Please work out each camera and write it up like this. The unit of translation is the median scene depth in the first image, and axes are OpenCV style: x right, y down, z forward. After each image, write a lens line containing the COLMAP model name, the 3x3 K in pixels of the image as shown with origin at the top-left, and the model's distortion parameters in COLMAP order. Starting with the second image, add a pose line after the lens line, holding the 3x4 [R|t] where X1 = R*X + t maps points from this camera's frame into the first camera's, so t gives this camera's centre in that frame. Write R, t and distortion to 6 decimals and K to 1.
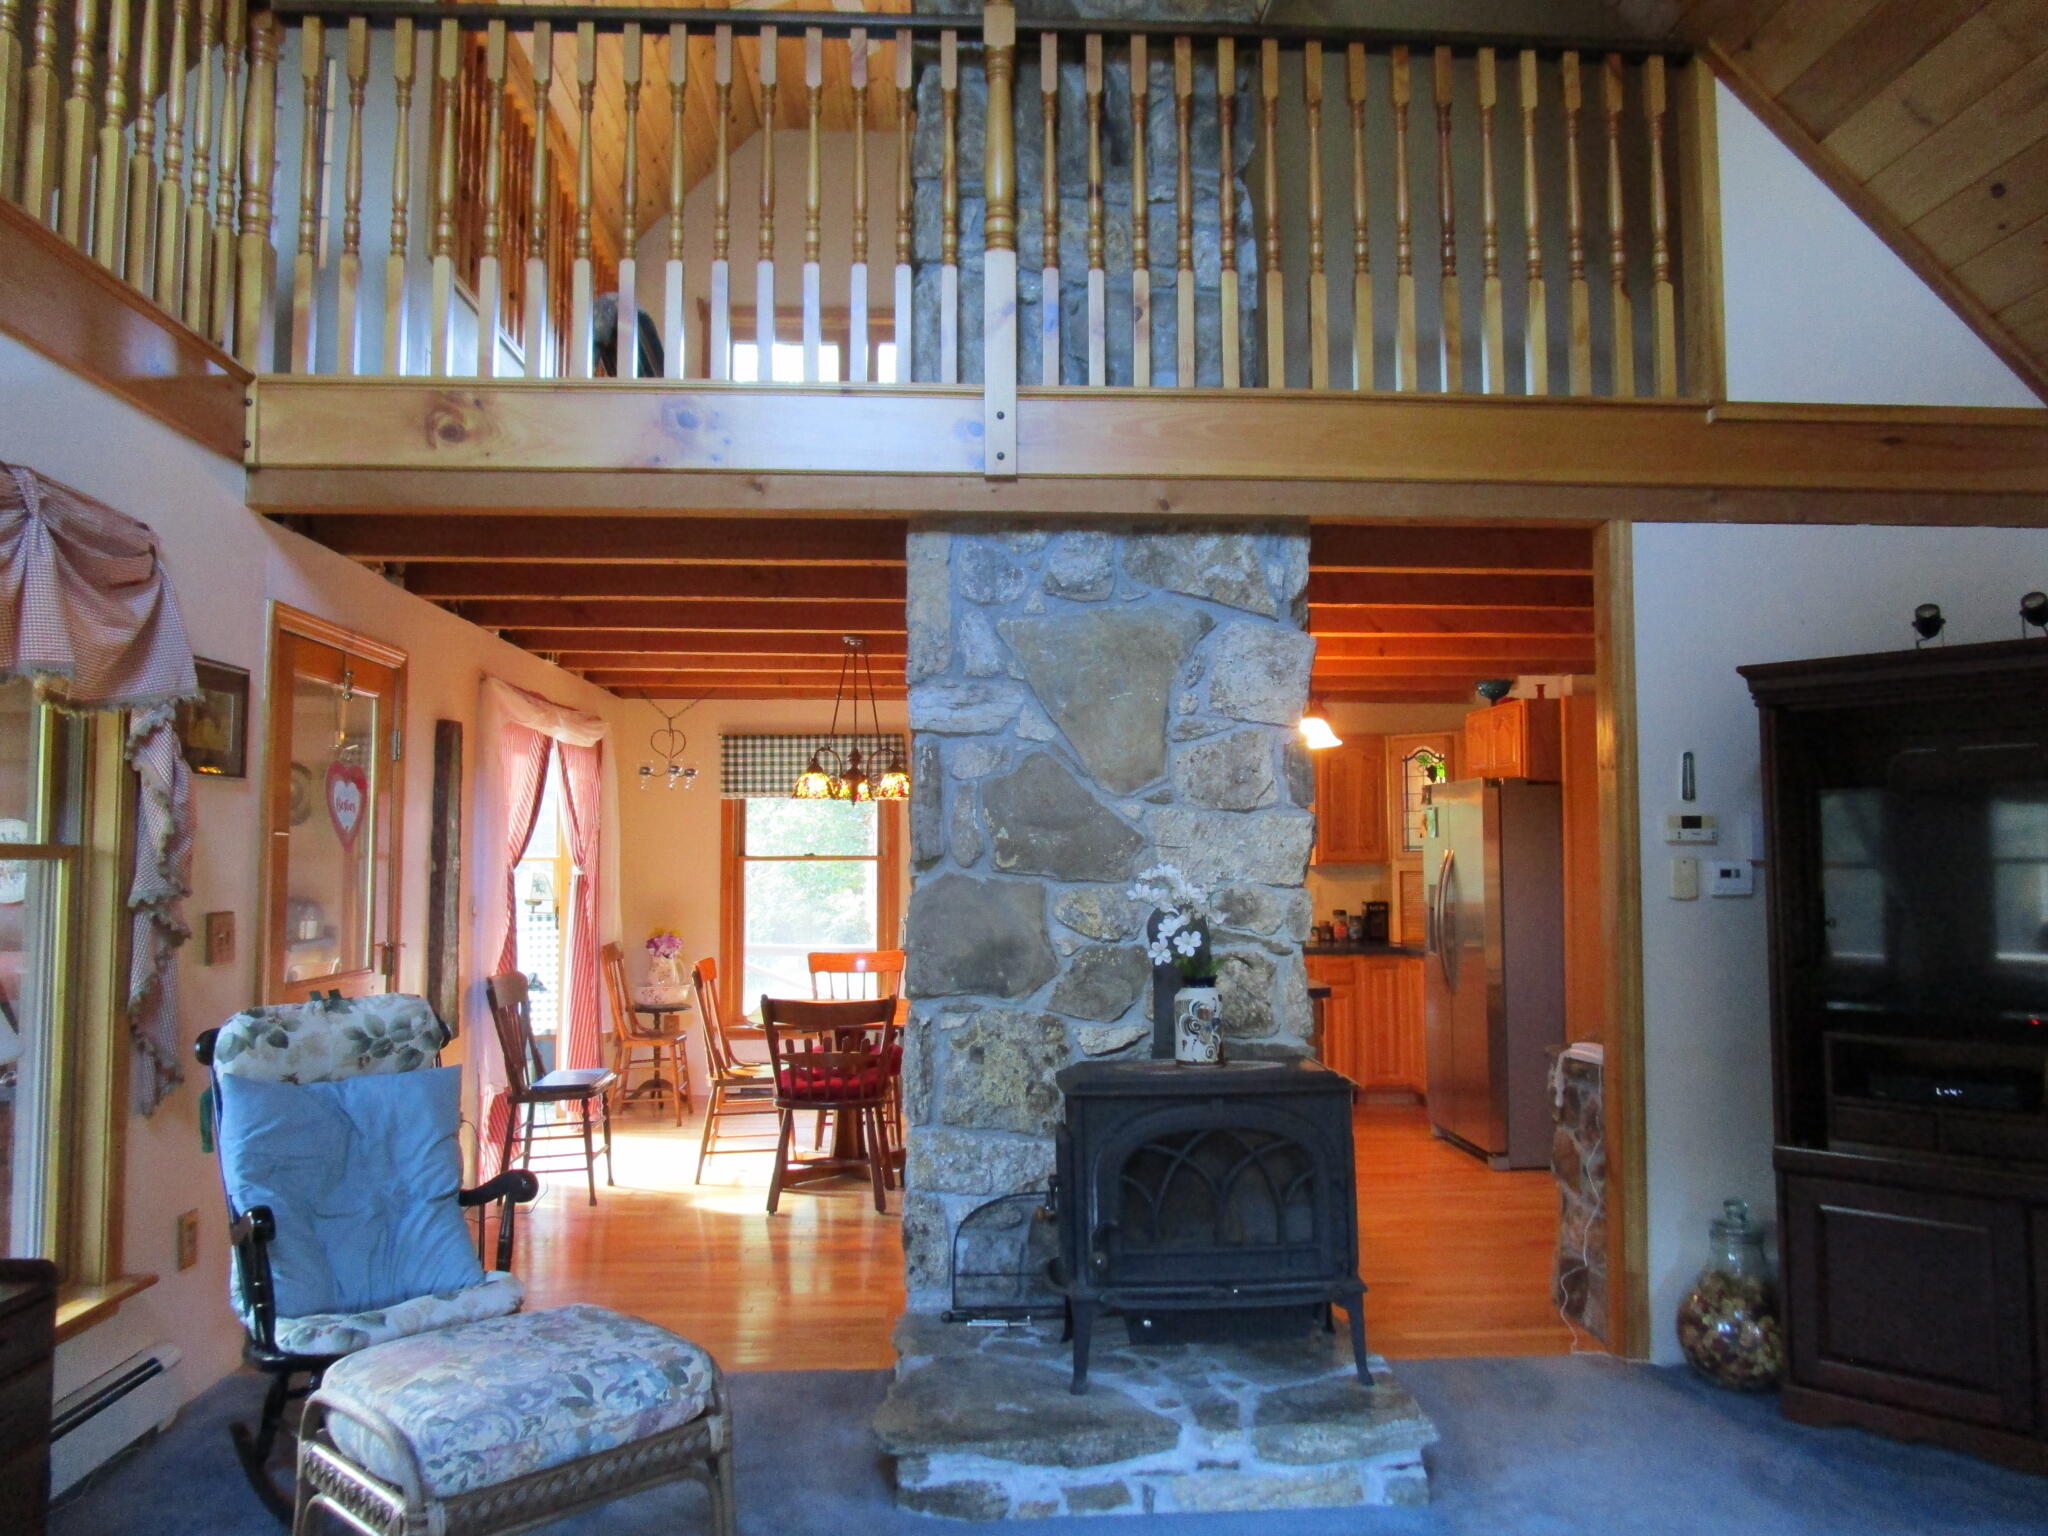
lens RADIAL K [[1456.8, 0, 1024.1], [0, 1456.8, 768.1], [0, 0, 1]] dist [-0.021247, 0.006852]
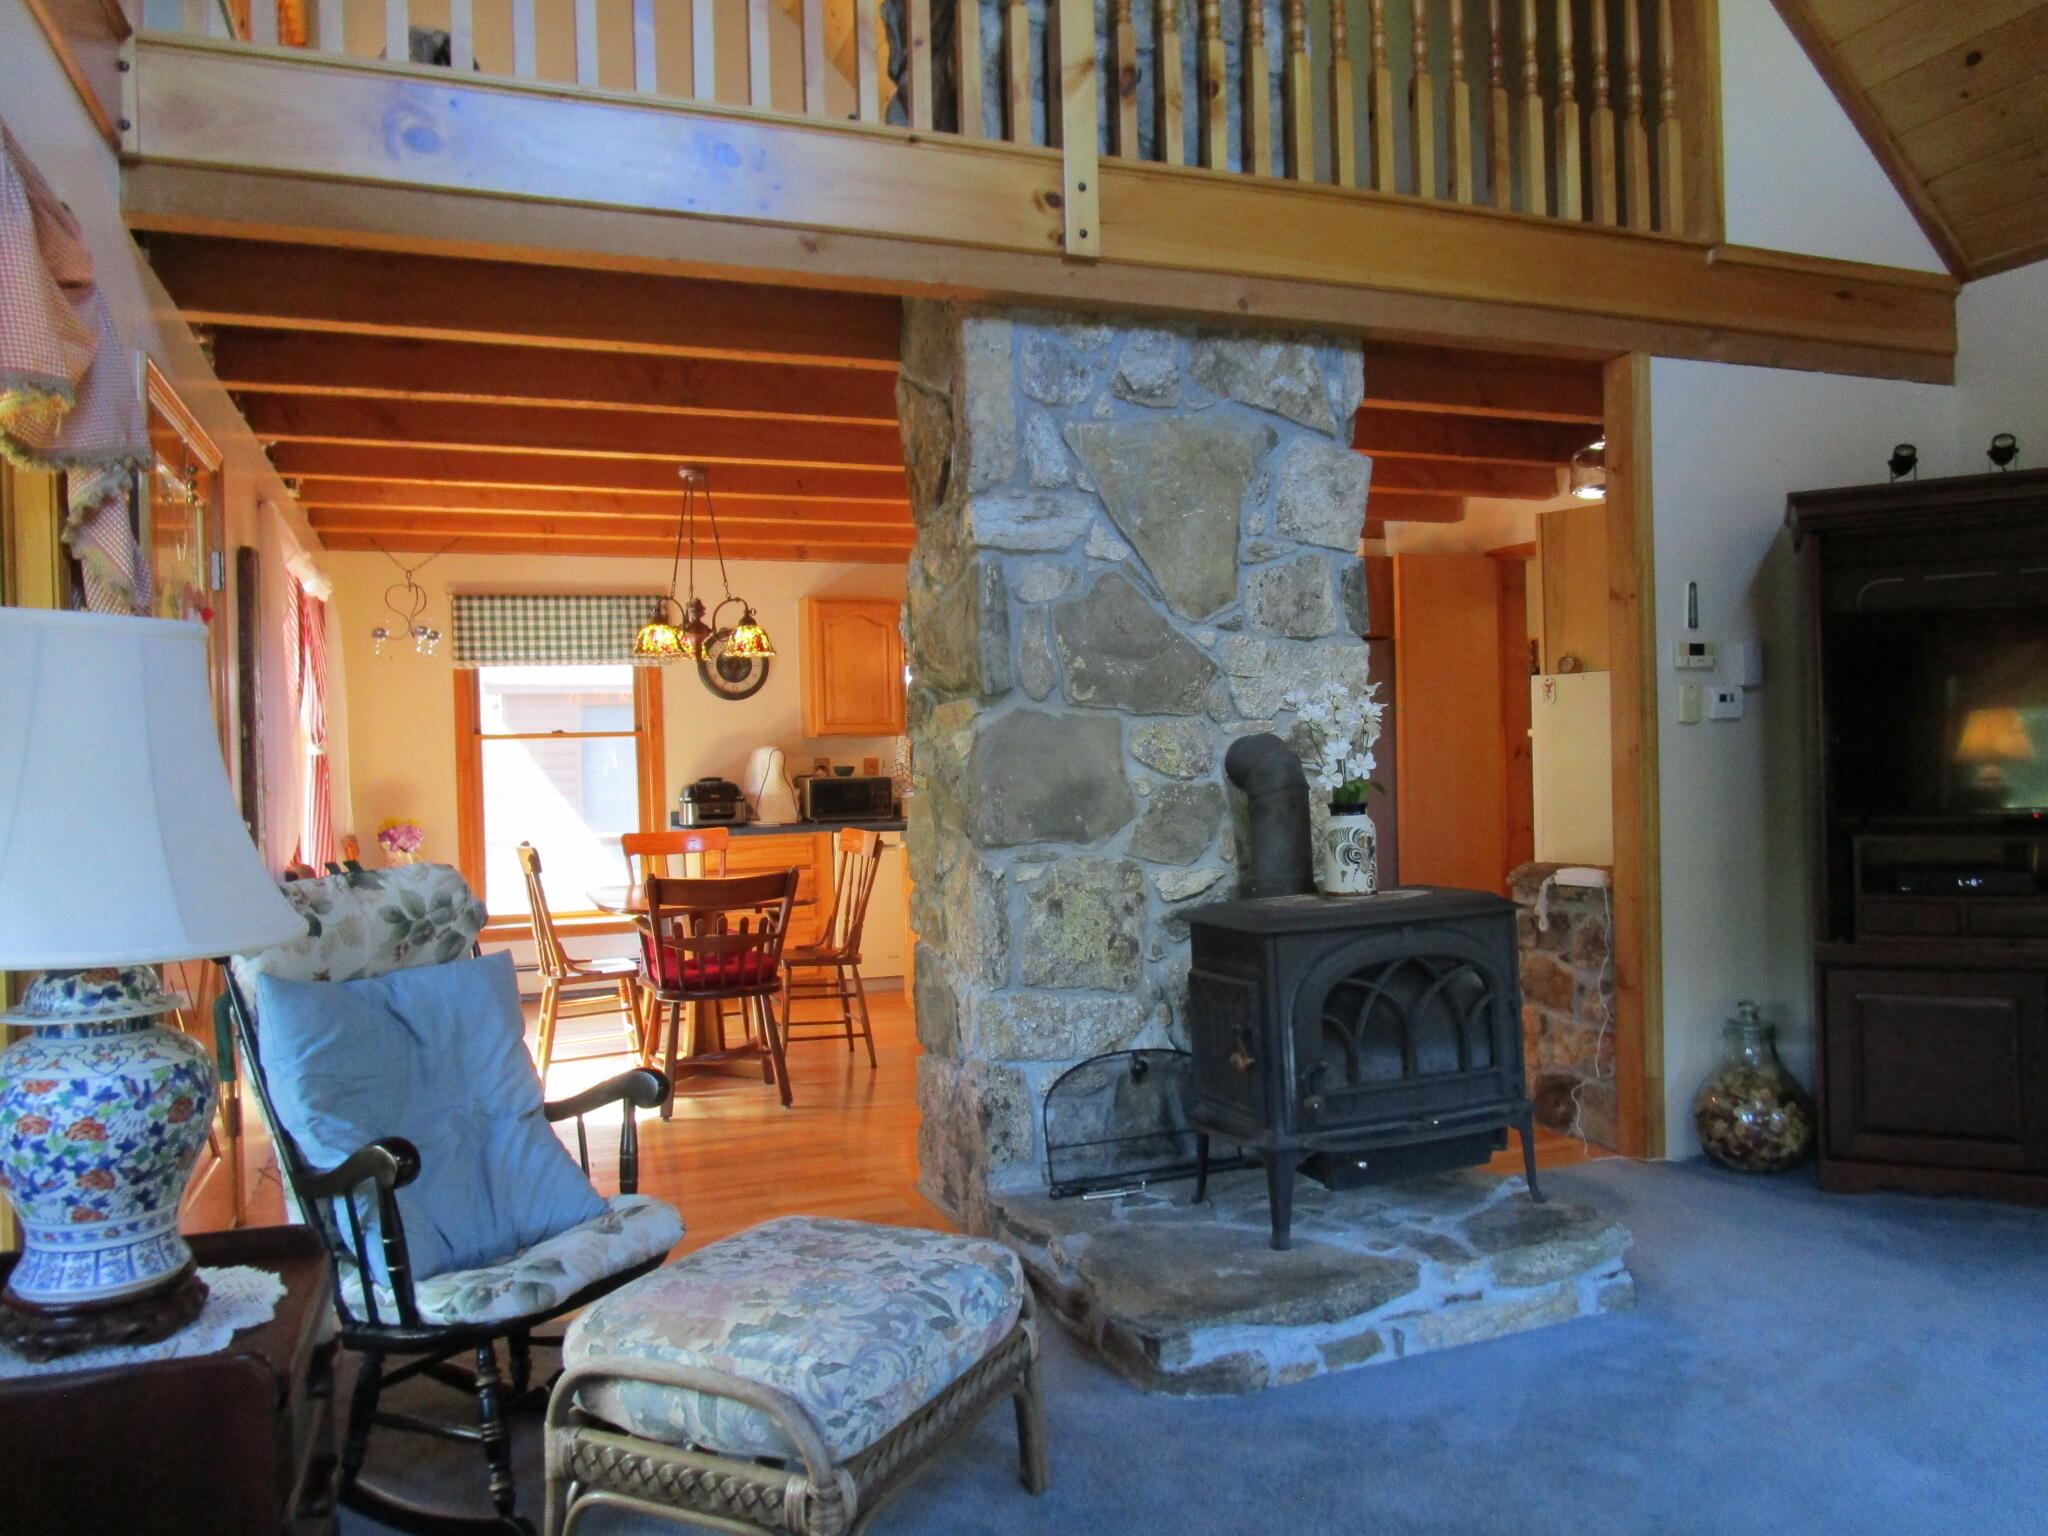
lens RADIAL K [[1456.8, 0, 1021.8], [0, 1456.8, 765.6], [0, 0, 1]] dist [-0.021247, 0.006852]
pose [[0.951106, -0.026584, 0.307718, -0.330879], [0.006022, 0.997696, 0.067579, 0.047891], [-0.308805, -0.062422, 0.949075, 0.154562]]
